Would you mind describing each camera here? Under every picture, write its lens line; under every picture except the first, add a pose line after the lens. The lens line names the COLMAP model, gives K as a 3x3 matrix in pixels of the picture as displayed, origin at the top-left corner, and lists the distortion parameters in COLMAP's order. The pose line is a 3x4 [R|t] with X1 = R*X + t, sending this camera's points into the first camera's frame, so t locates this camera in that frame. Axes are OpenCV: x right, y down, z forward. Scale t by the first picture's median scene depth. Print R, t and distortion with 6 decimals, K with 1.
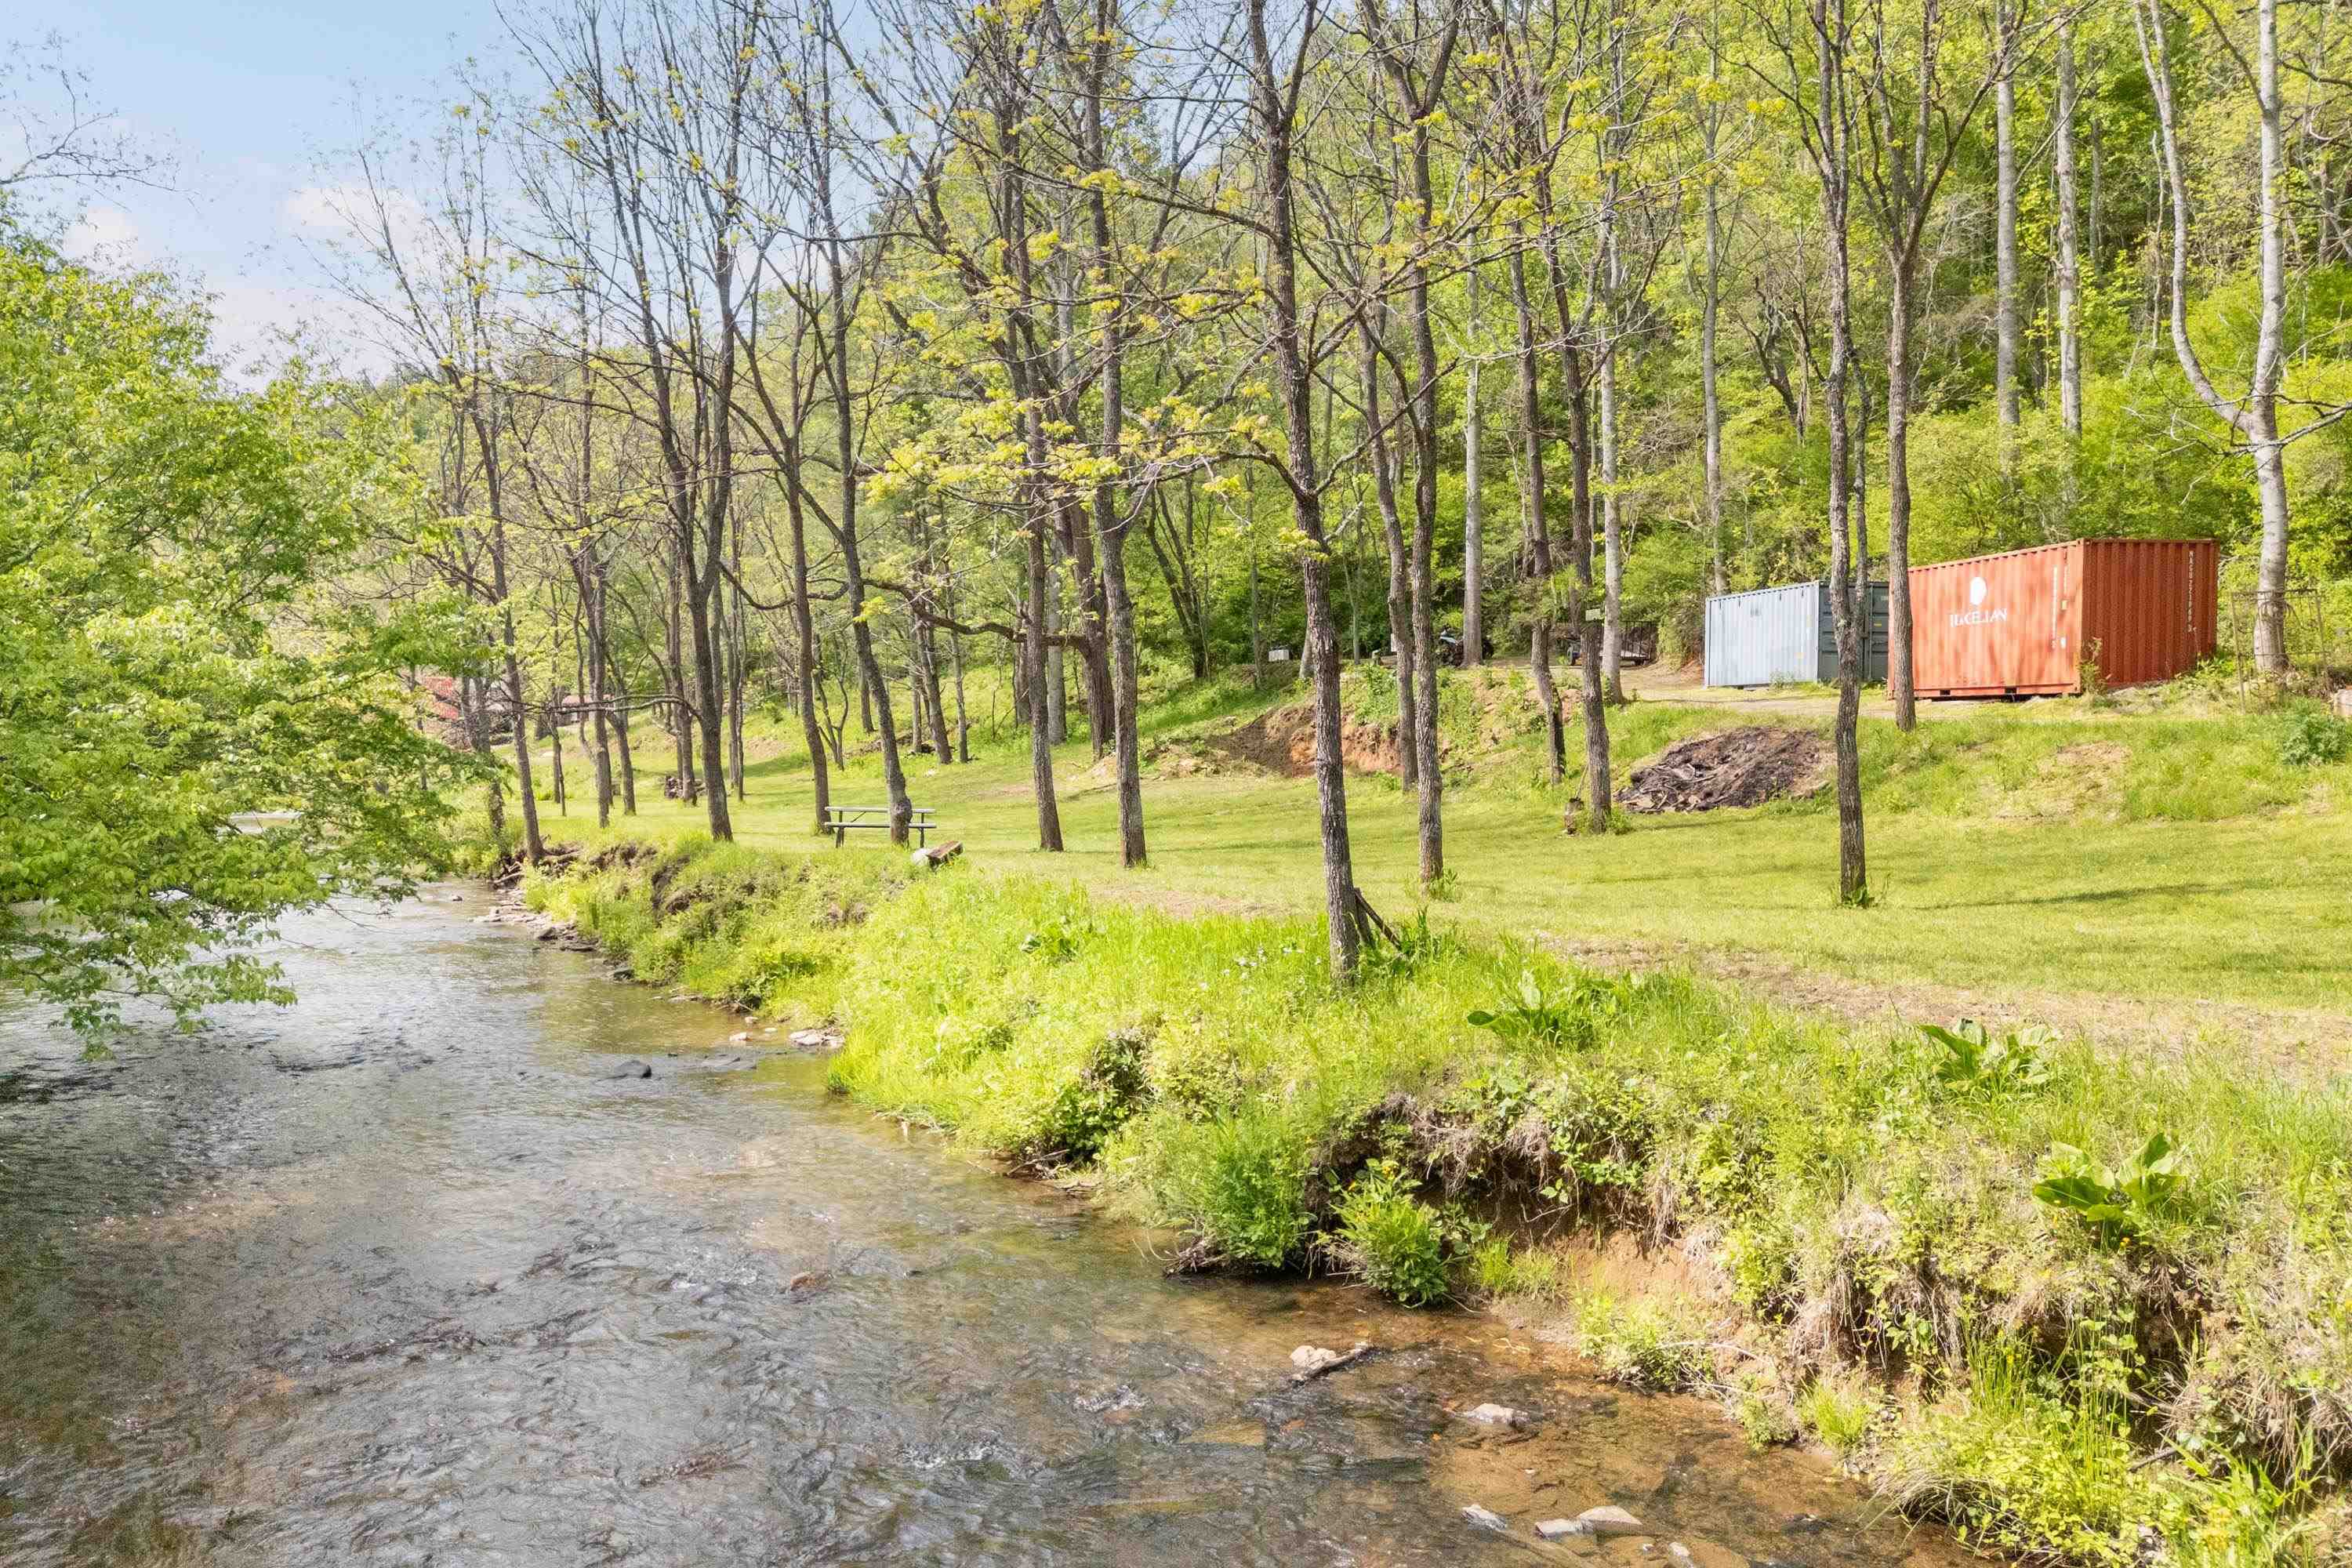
lens RADIAL K [[1724.2, 0, 1176.0], [0, 1724.2, 784.0], [0, 0, 1]] dist [0.080288, -0.078056]
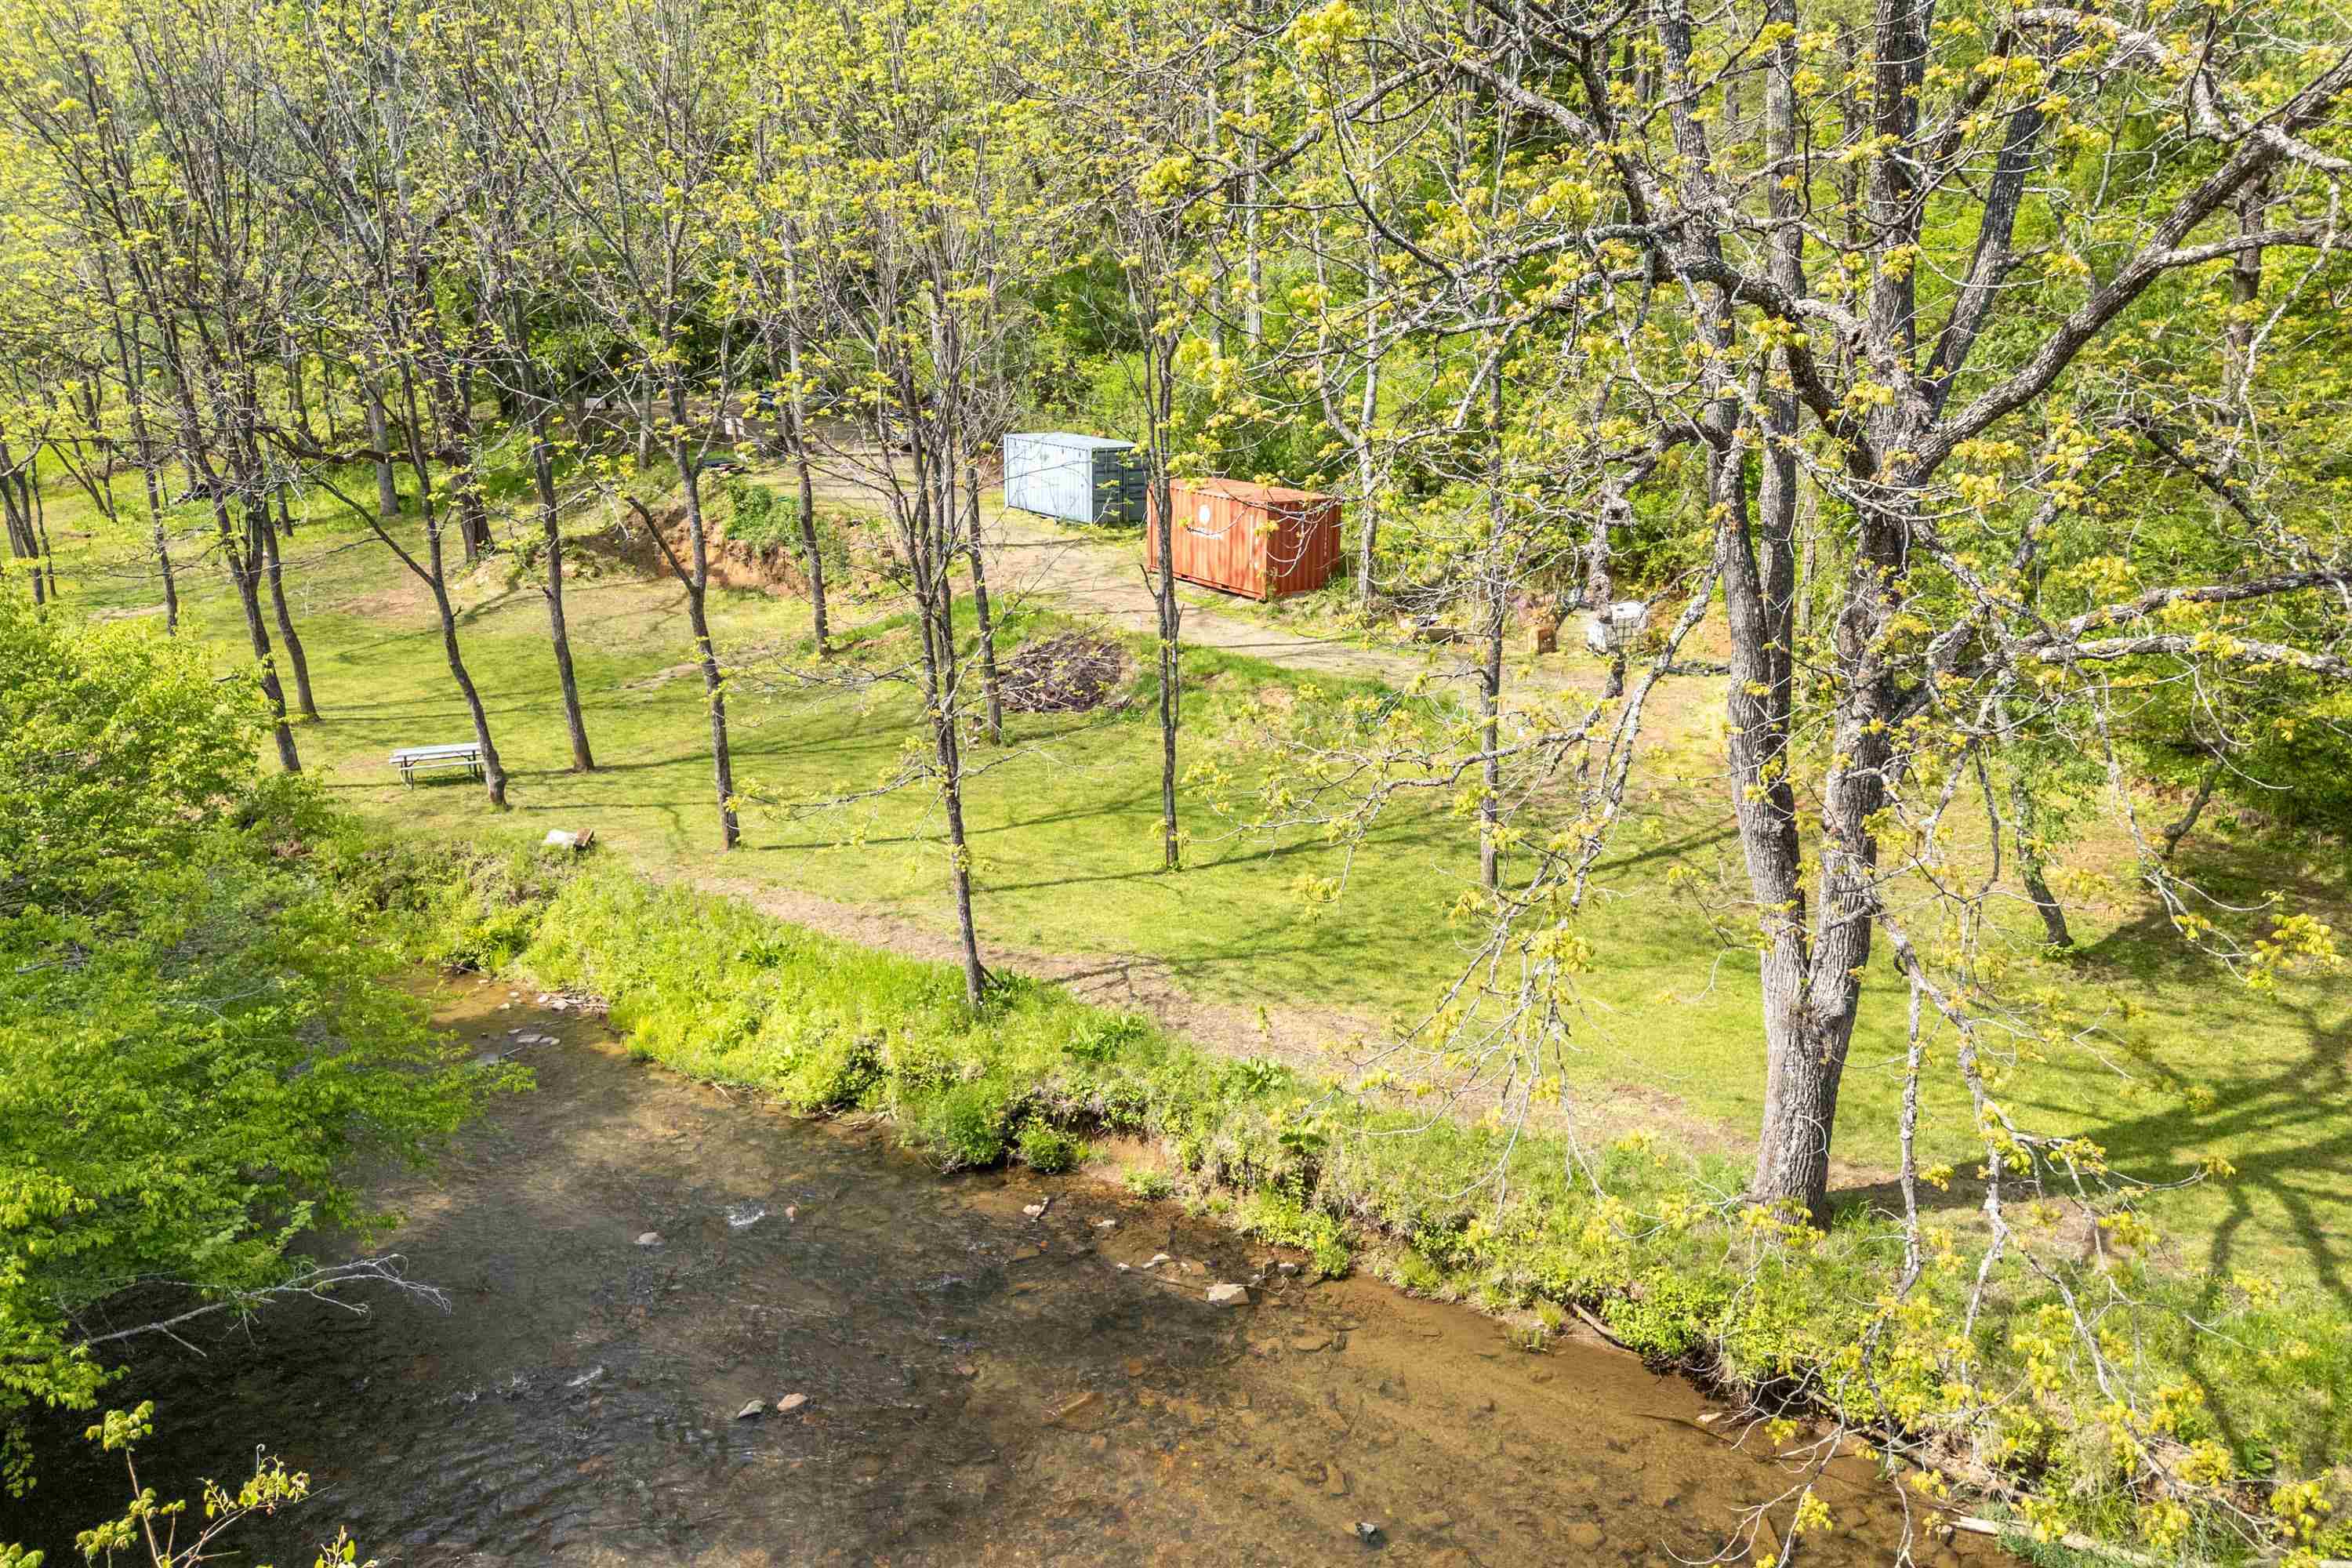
lens RADIAL K [[1724.2, 0, 1176.0], [0, 1724.2, 784.0], [0, 0, 1]] dist [0.080288, -0.078056]
pose [[0.905499, -0.112060, 0.409286, -0.665724], [0.009778, 0.969756, 0.243882, -0.857197], [-0.424237, -0.216833, 0.879208, -1.158862]]
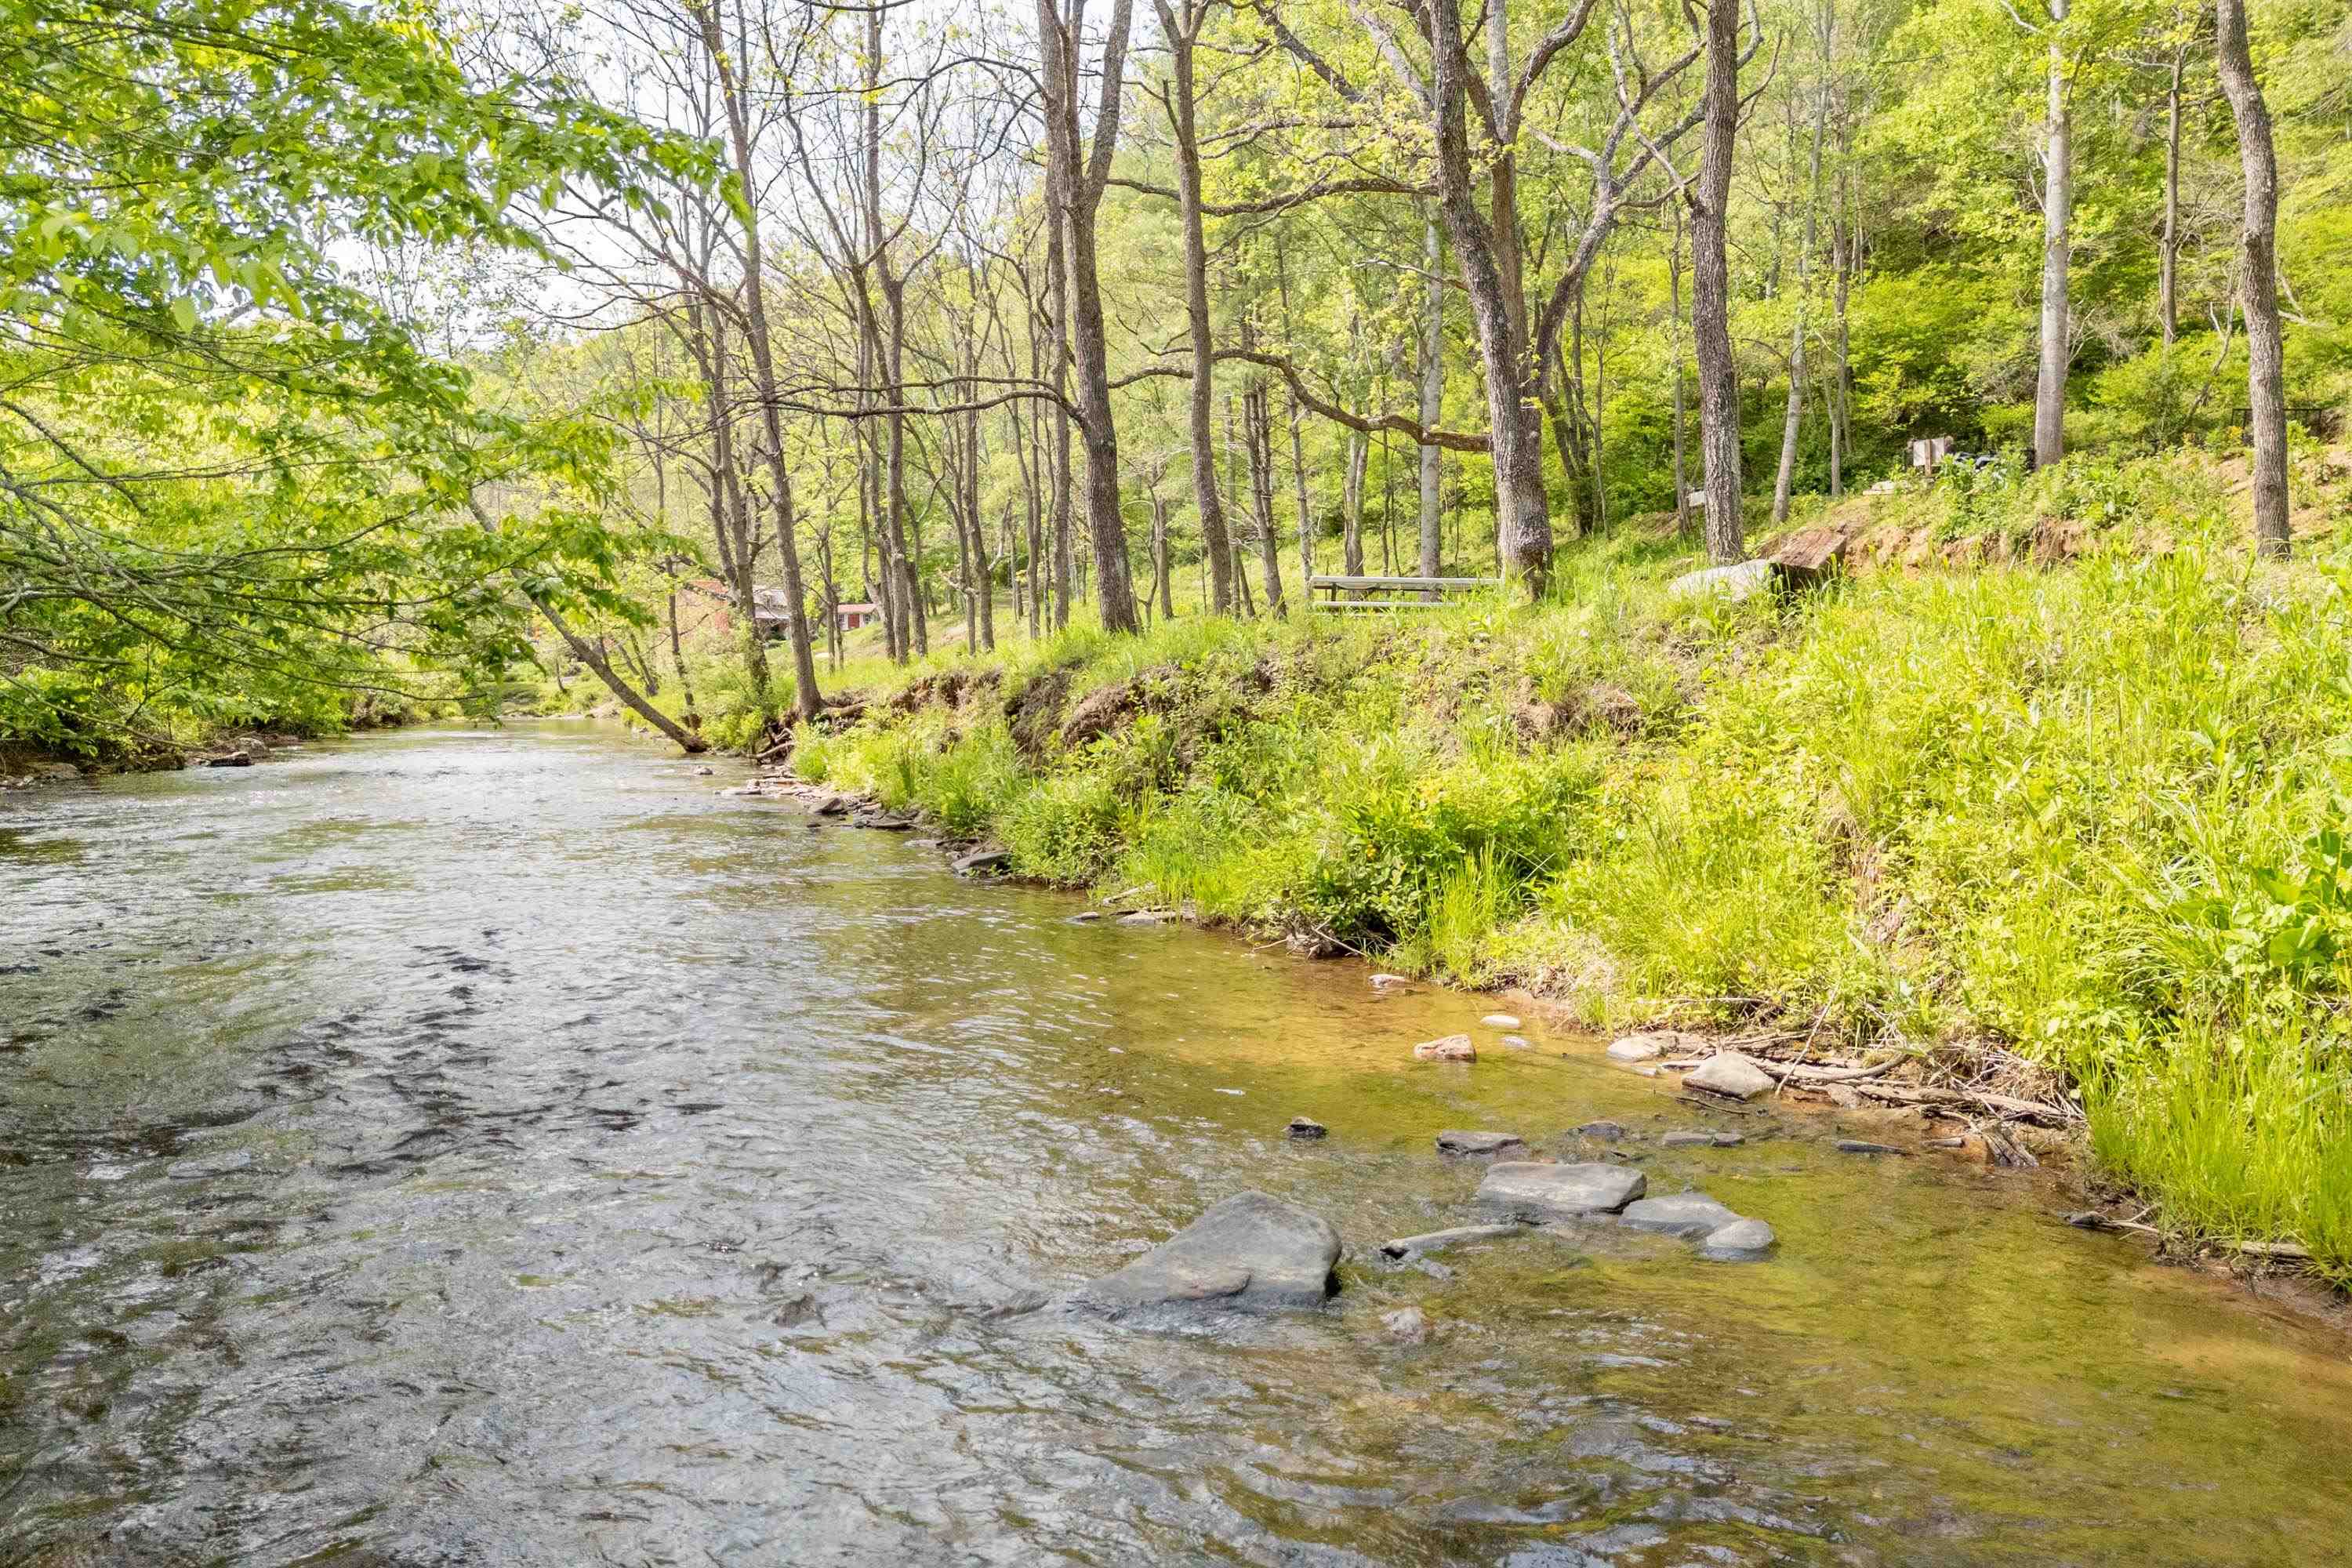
lens RADIAL K [[1724.2, 0, 1176.0], [0, 1724.2, 784.0], [0, 0, 1]] dist [0.080288, -0.078056]
pose [[0.989843, 0.007479, -0.141967, -0.533759], [-0.001543, 0.999121, 0.041879, 0.179553], [0.142155, -0.041235, 0.988985, 1.434581]]
